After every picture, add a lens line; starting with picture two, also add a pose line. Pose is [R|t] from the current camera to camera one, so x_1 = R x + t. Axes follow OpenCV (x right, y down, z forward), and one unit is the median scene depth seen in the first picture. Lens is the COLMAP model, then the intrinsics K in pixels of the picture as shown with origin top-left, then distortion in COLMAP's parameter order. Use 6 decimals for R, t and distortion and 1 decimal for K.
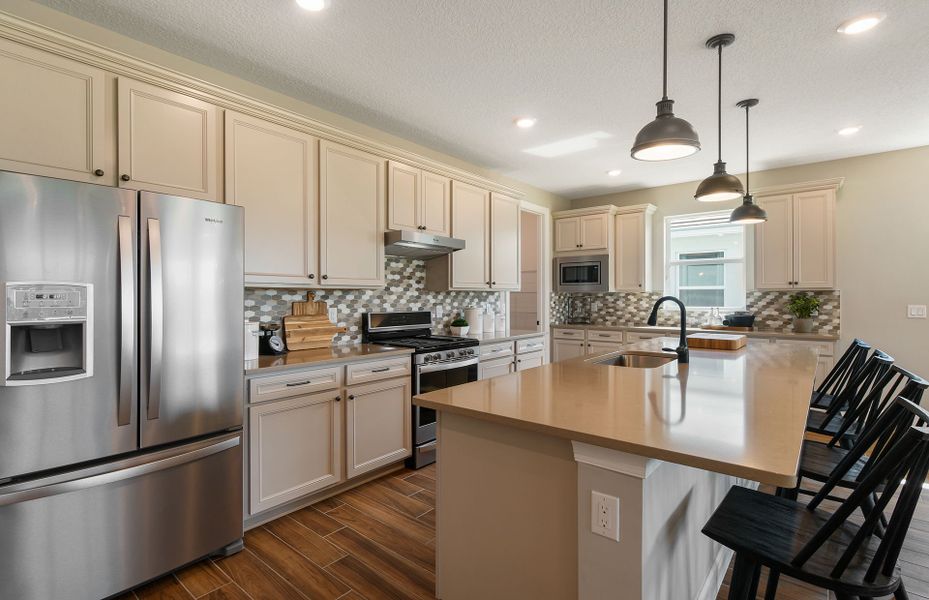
lens RADIAL K [[444.5, 0, 457.1], [0, 444.5, 293.5], [0, 0, 1]] dist [0.003112, -0.001558]
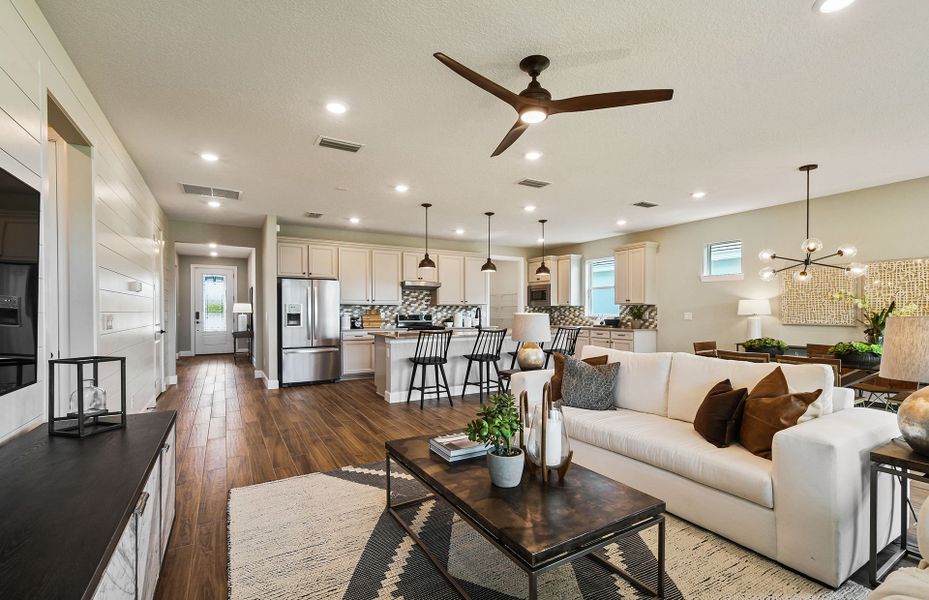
lens RADIAL K [[416.2, 0, 461.7], [0, 416.2, 314.8], [0, 0, 1]] dist [0.005378, 0.000299]
pose [[0.936597, 0.004909, -0.350373, 0.768123], [0.001218, 0.999850, 0.017265, 0.004509], [0.350406, -0.016597, 0.936451, -0.840744]]
